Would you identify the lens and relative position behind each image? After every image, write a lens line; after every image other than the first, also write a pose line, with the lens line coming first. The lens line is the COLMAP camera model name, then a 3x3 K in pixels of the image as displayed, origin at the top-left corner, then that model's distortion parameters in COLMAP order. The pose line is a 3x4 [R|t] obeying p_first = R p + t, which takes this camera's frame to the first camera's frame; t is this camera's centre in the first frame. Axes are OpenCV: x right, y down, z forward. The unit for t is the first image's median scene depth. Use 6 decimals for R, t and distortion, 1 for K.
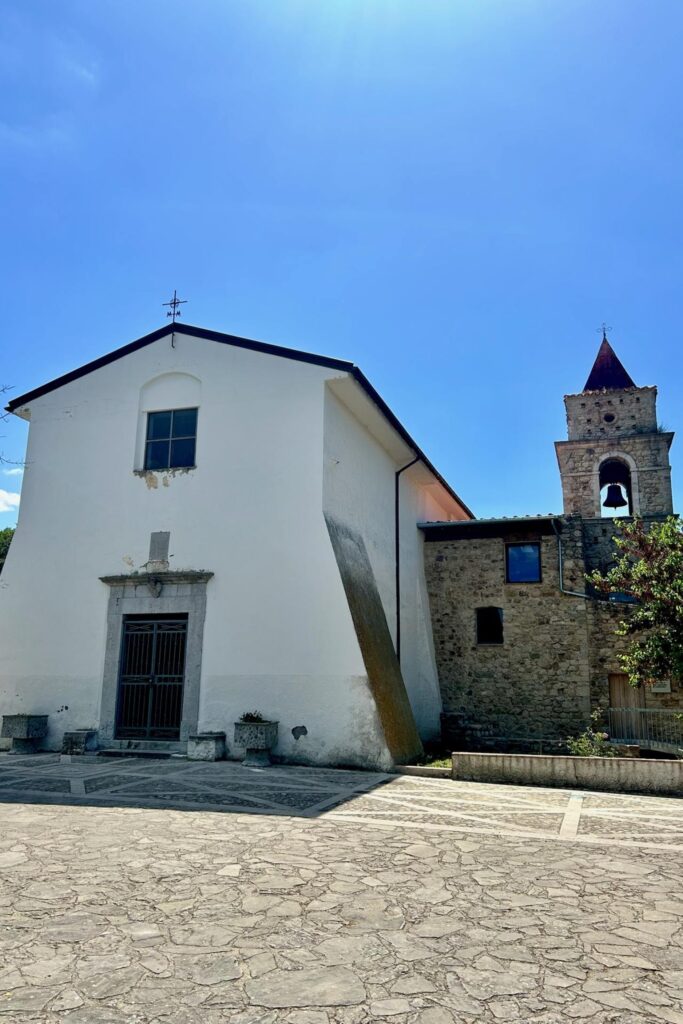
lens RADIAL K [[763.0, 0, 341.5], [0, 763.0, 512.0], [0, 0, 1]] dist [0.112257, -0.143675]
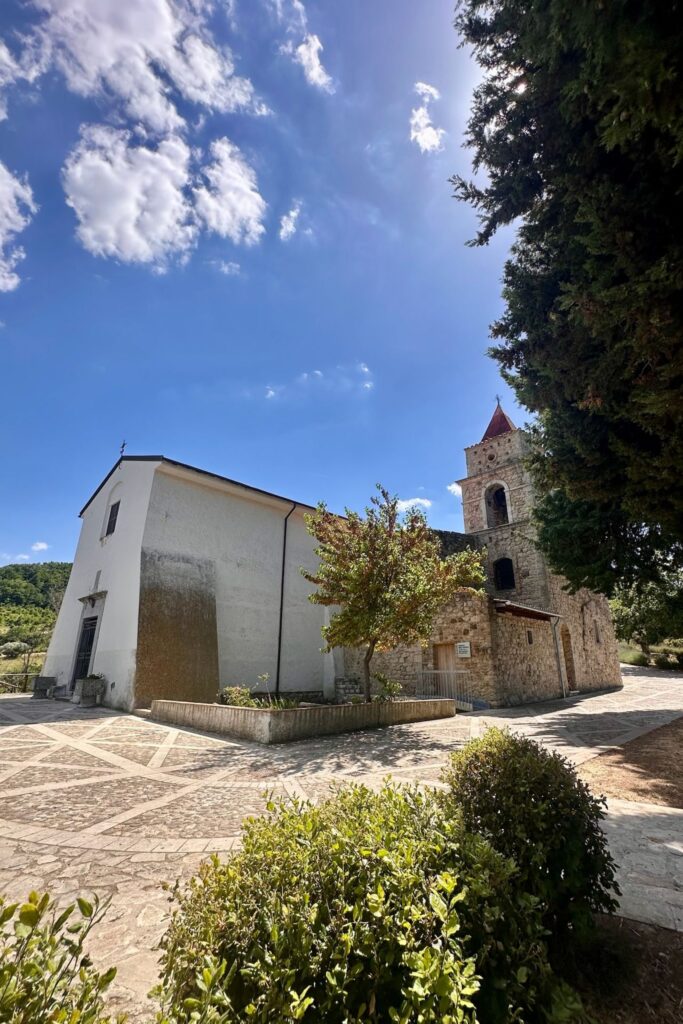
lens RADIAL K [[432.7, 0, 341.5], [0, 432.7, 512.0], [0, 0, 1]] dist [0.022464, 0.000047]
pose [[0.894087, -0.161140, -0.417902, 0.429556], [0.108740, 0.983219, -0.146476, 0.061798], [0.434492, 0.085519, 0.896606, 0.196898]]
